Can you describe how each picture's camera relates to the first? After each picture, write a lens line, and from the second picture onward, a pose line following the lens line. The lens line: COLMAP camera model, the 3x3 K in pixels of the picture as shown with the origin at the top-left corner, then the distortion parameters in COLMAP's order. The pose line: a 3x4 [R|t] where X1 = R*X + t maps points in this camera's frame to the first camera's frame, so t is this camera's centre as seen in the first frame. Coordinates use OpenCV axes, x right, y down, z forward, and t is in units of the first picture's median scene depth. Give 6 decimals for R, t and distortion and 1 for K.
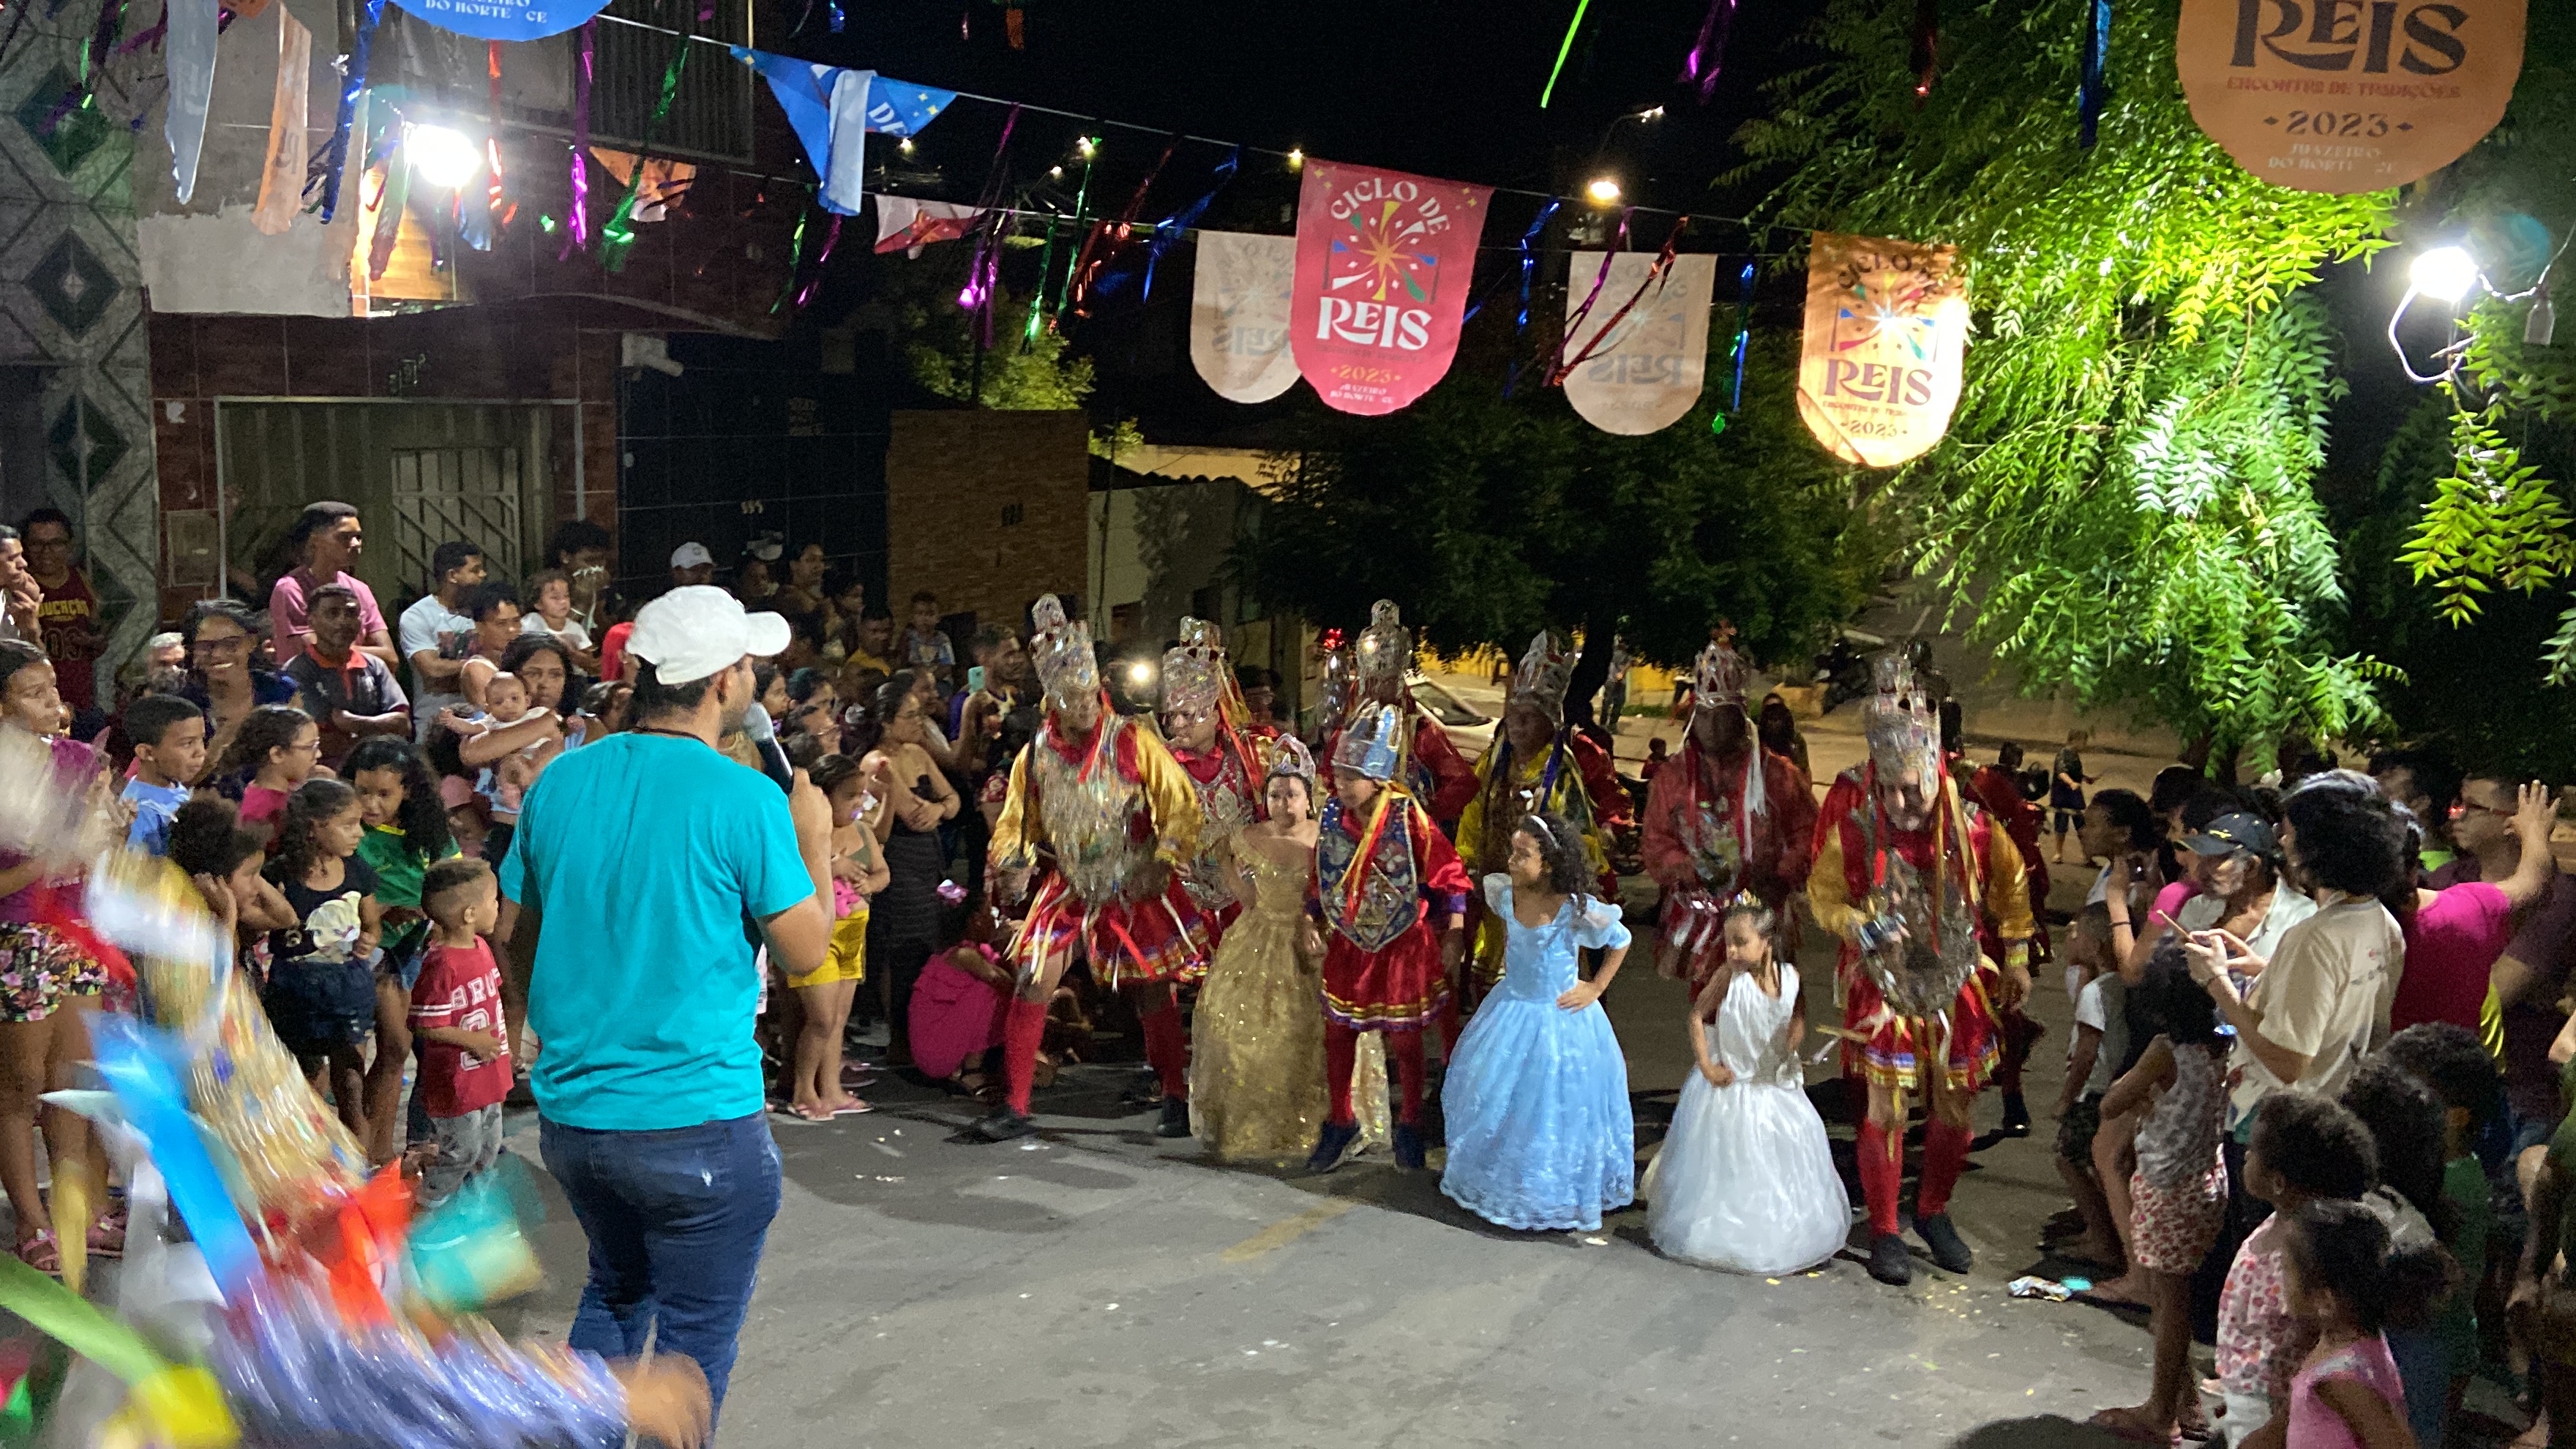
lens RADIAL K [[2183.8, 0, 1245.8], [0, 2183.8, 707.5], [0, 0, 1]] dist [0.117798, -0.140067]
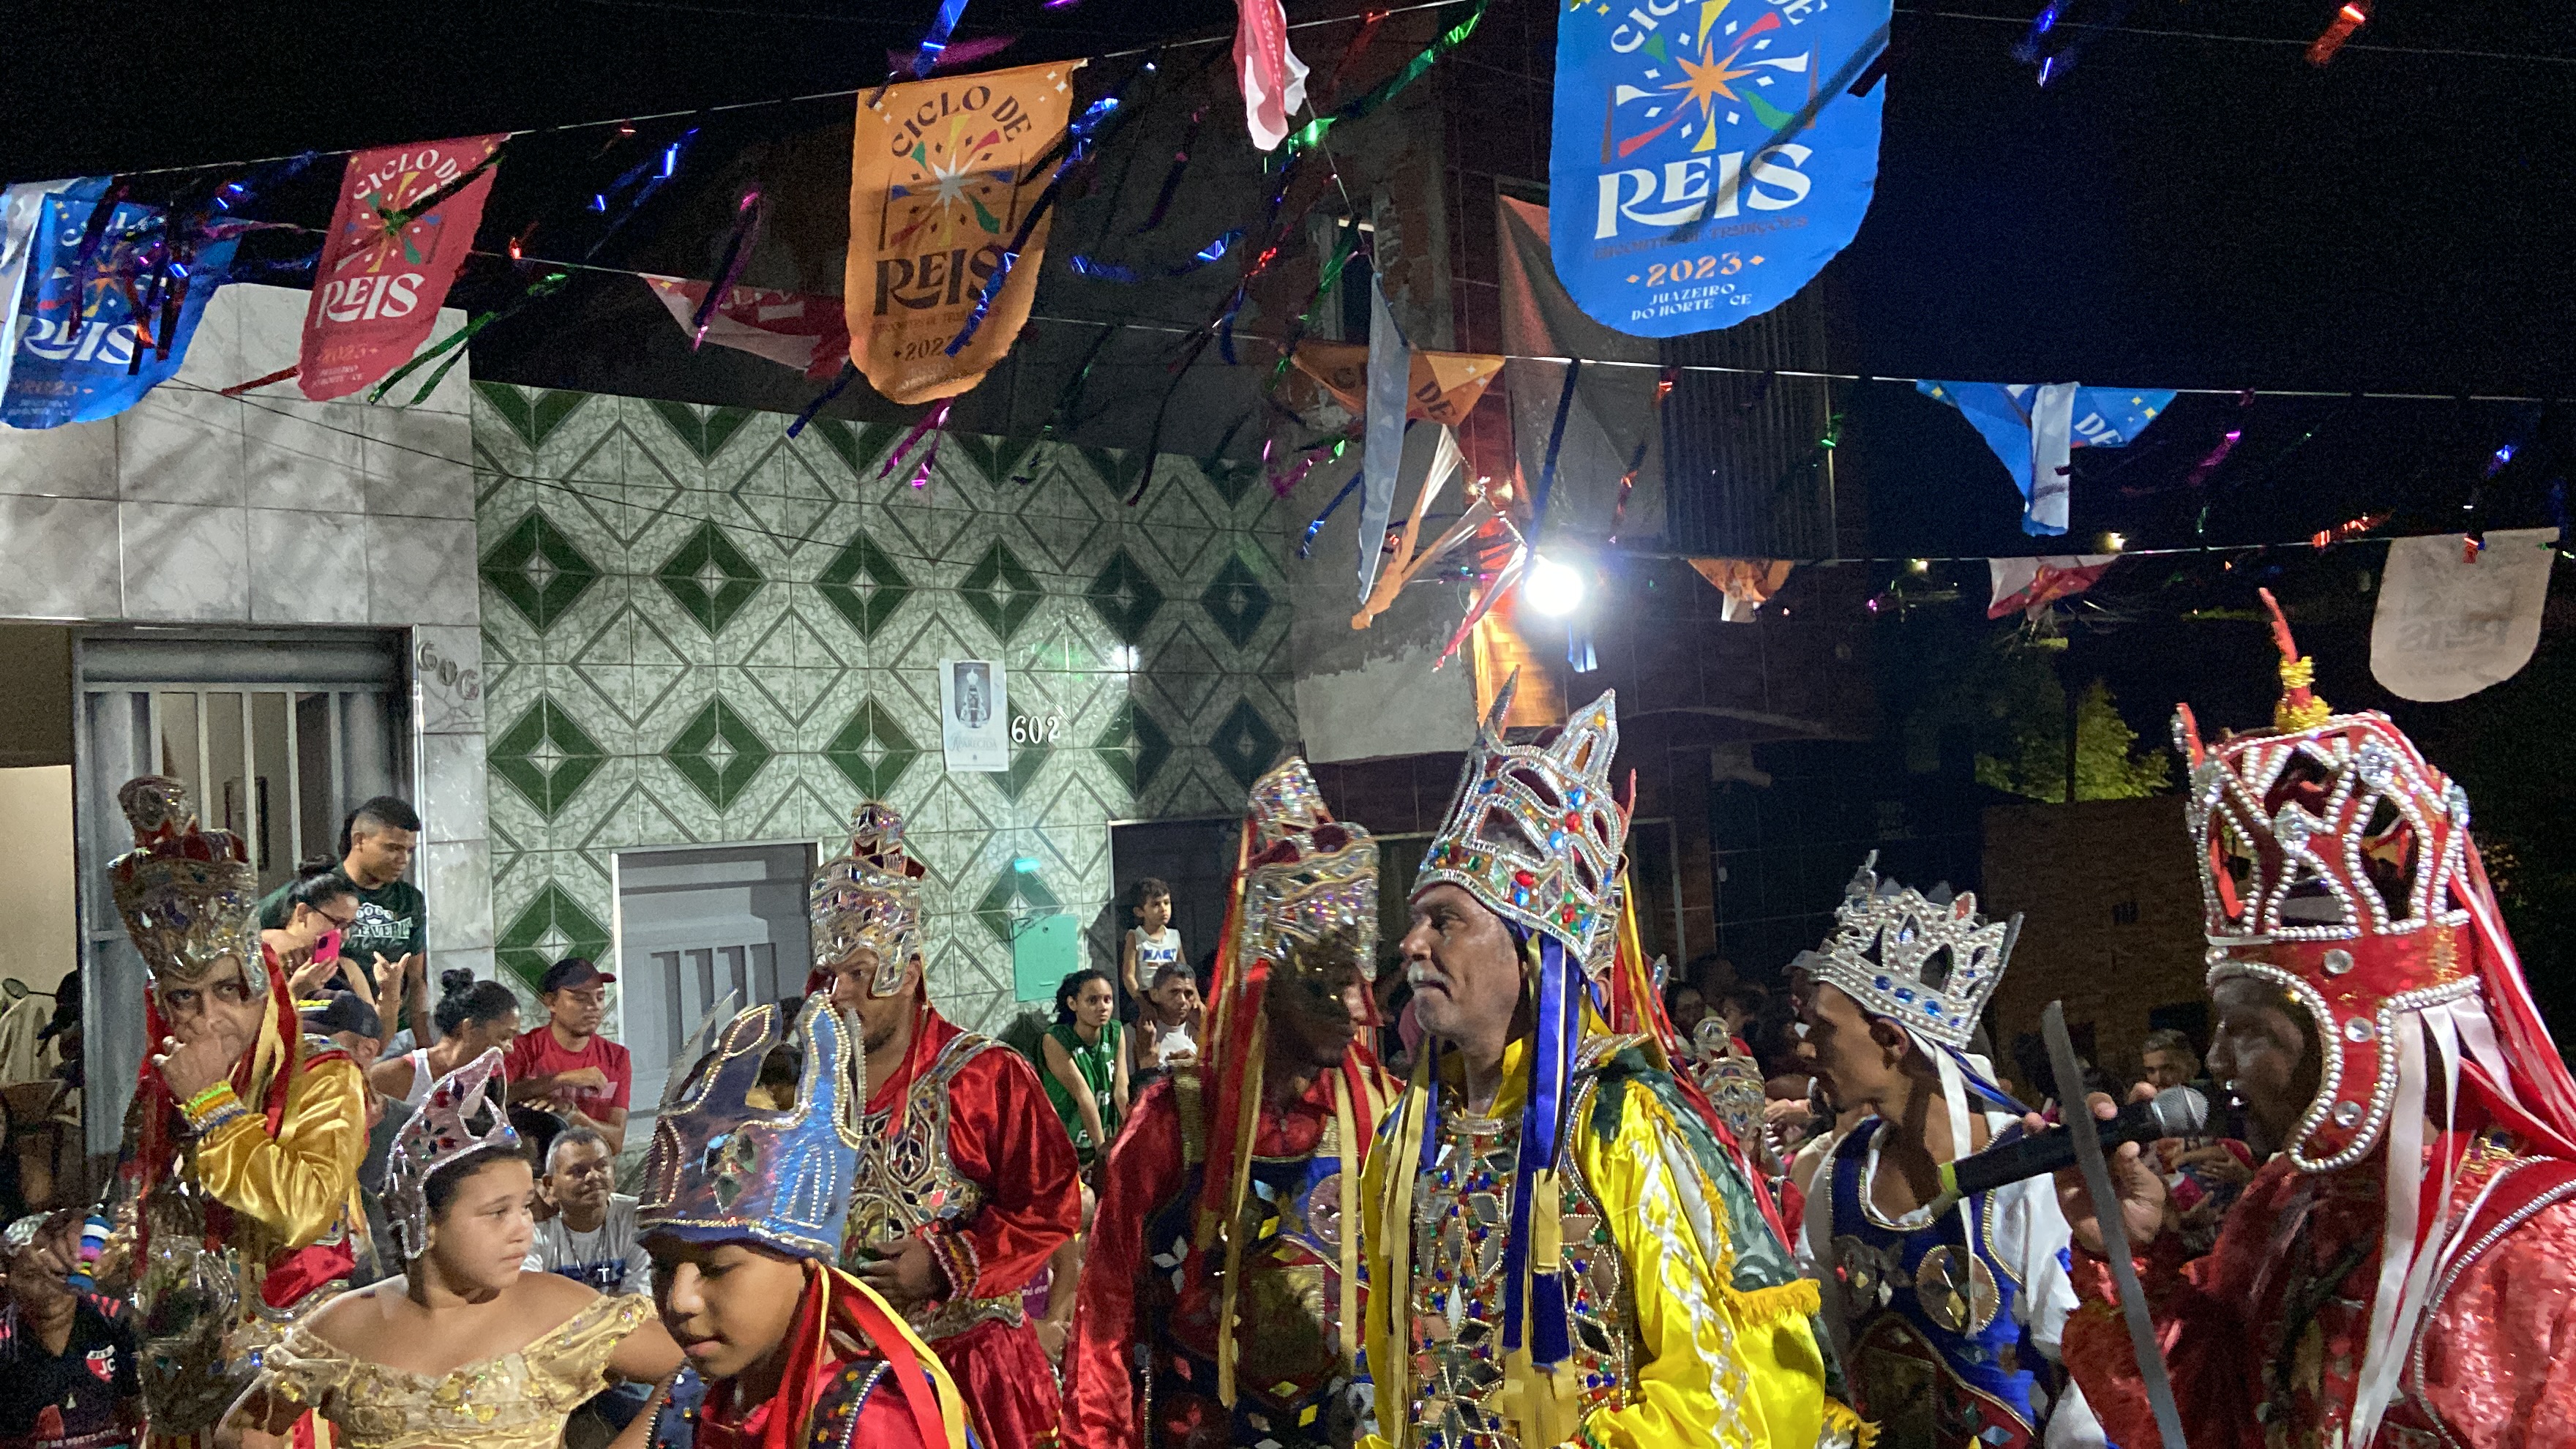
lens RADIAL K [[2183.8, 0, 1293.1], [0, 2183.8, 716.2], [0, 0, 1]] dist [0.117798, -0.140067]
pose [[0.903548, -0.098946, -0.416907, -0.077918], [0.017577, 0.980713, -0.194662, 0.012565], [0.428127, 0.168558, 0.887860, 0.070677]]
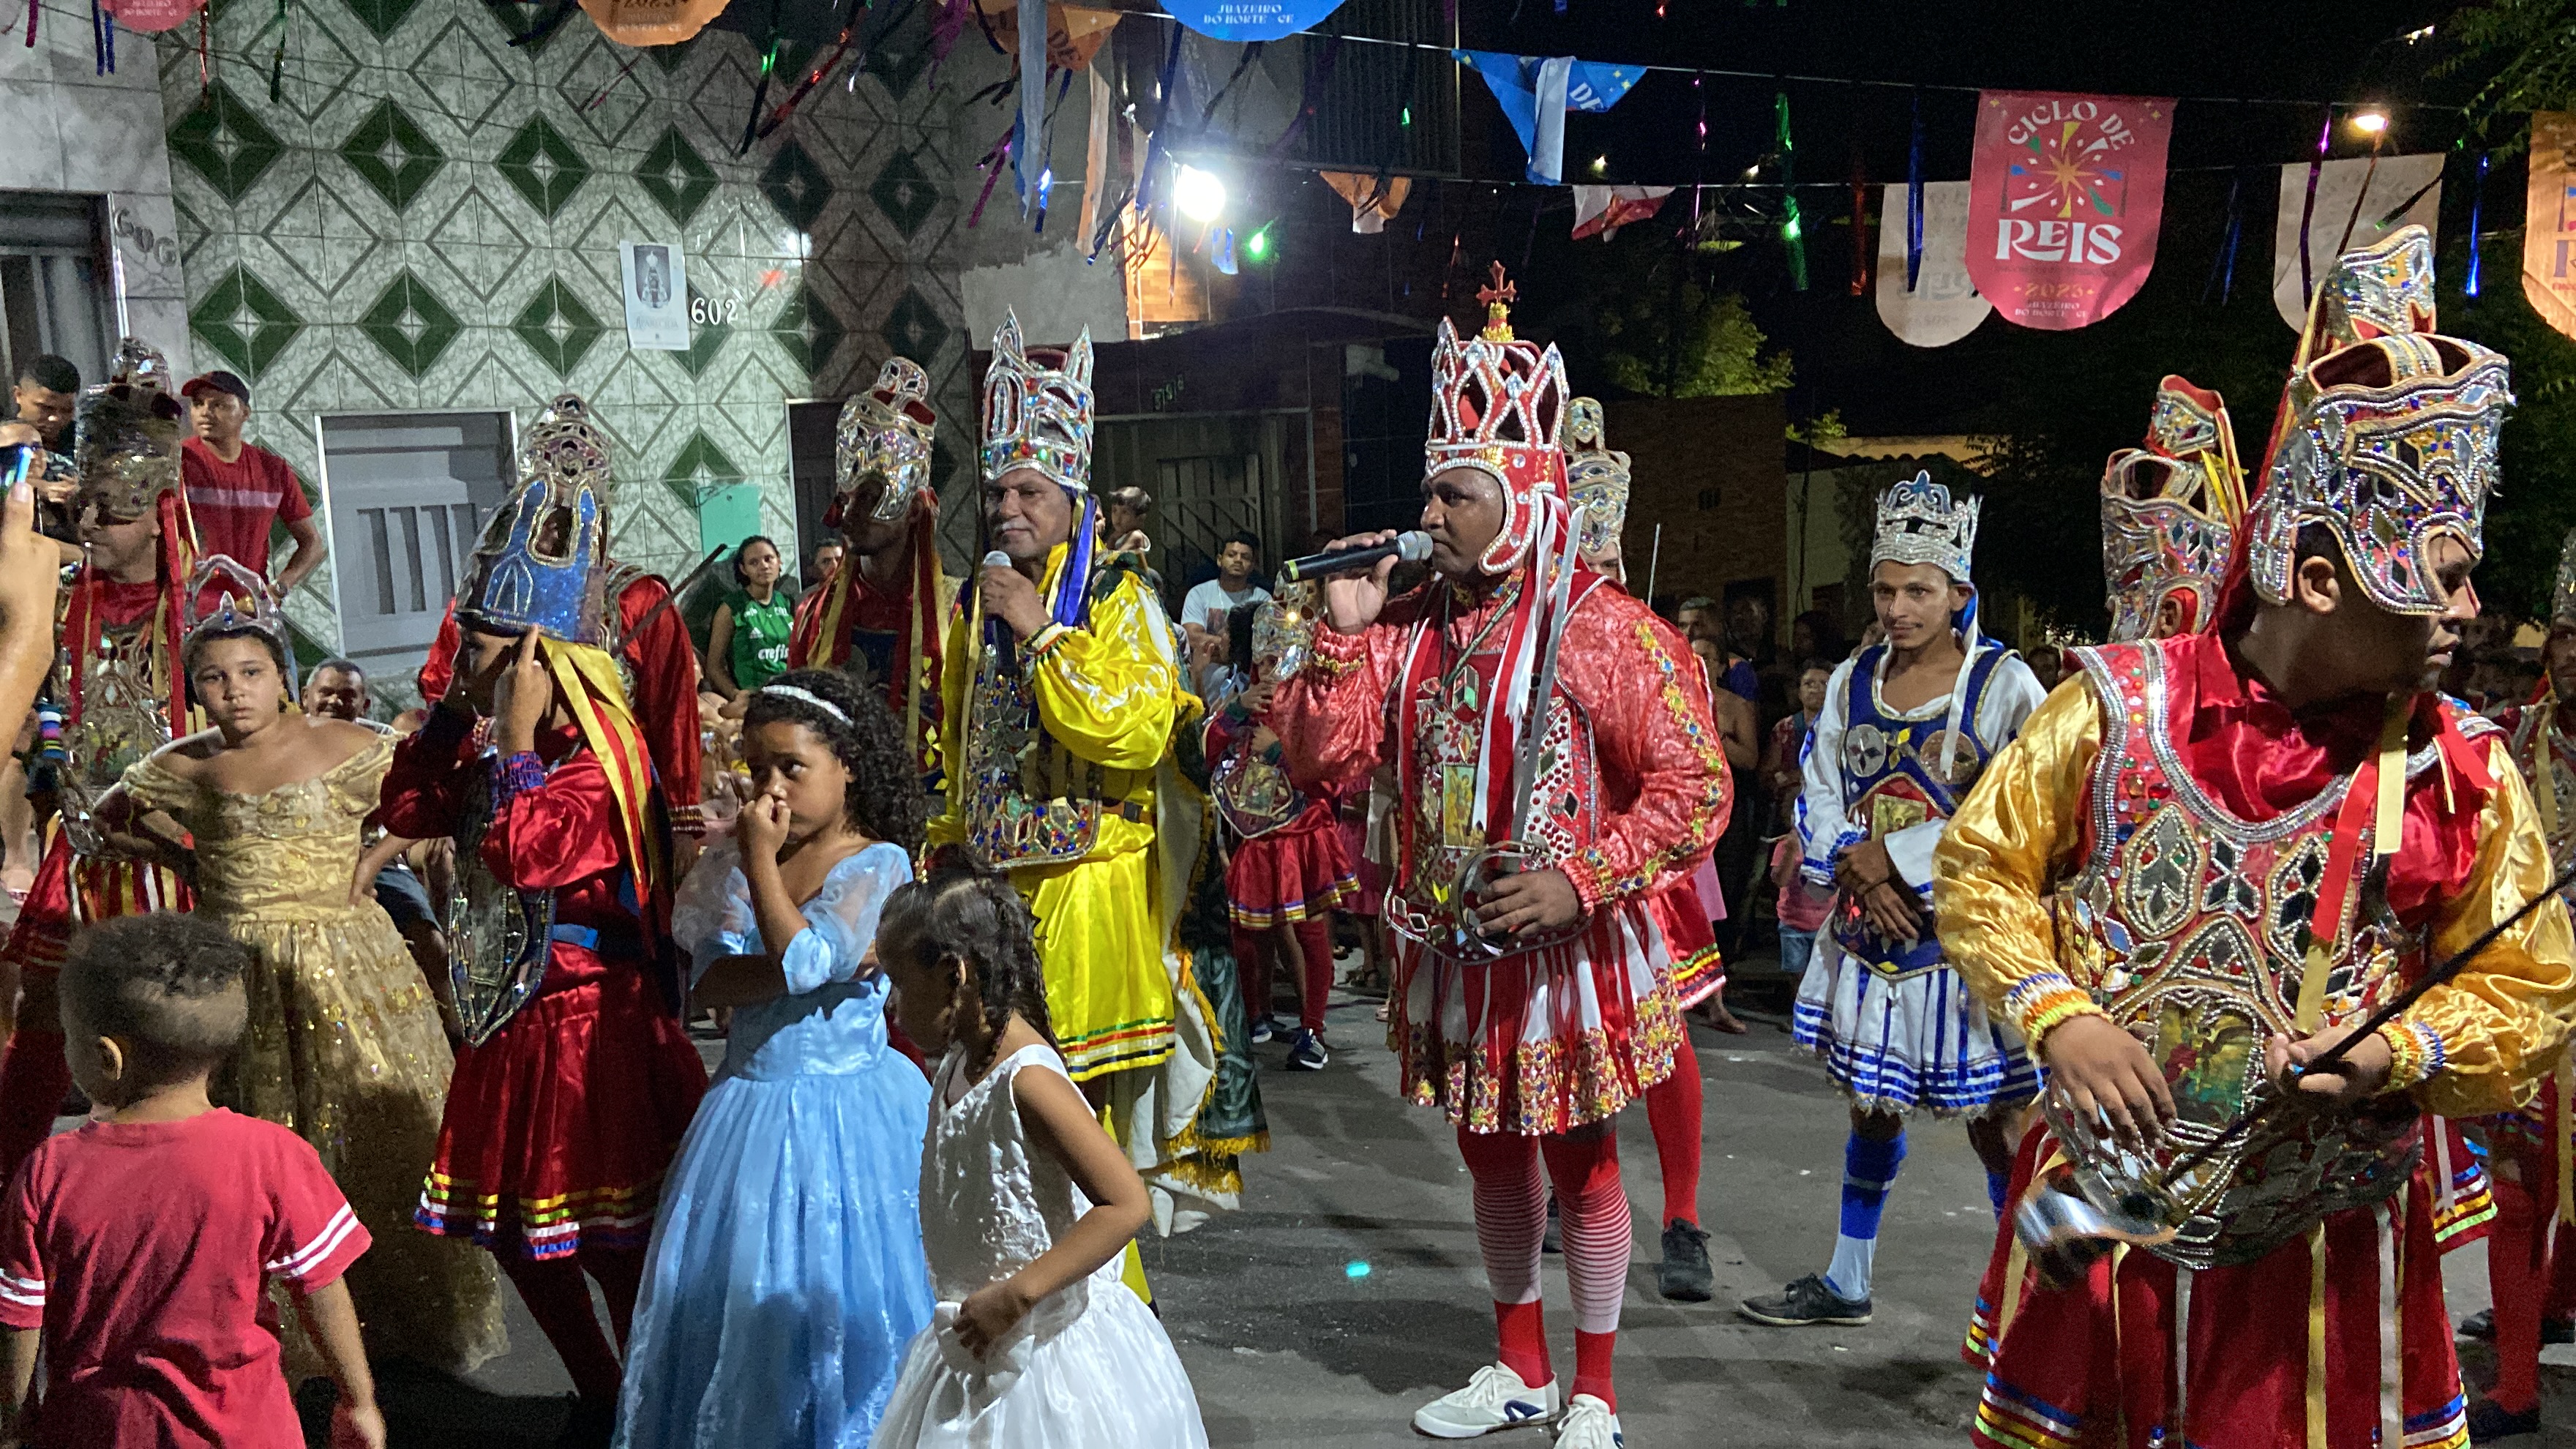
lens RADIAL K [[2183.8, 0, 1282.4], [0, 2183.8, 714.1], [0, 0, 1]] dist [0.117798, -0.140067]
pose [[0.954639, -0.021781, -0.296968, 0.014978], [0.020269, 0.999761, -0.008169, 0.045920], [0.297075, 0.001779, 0.954853, -0.104324]]
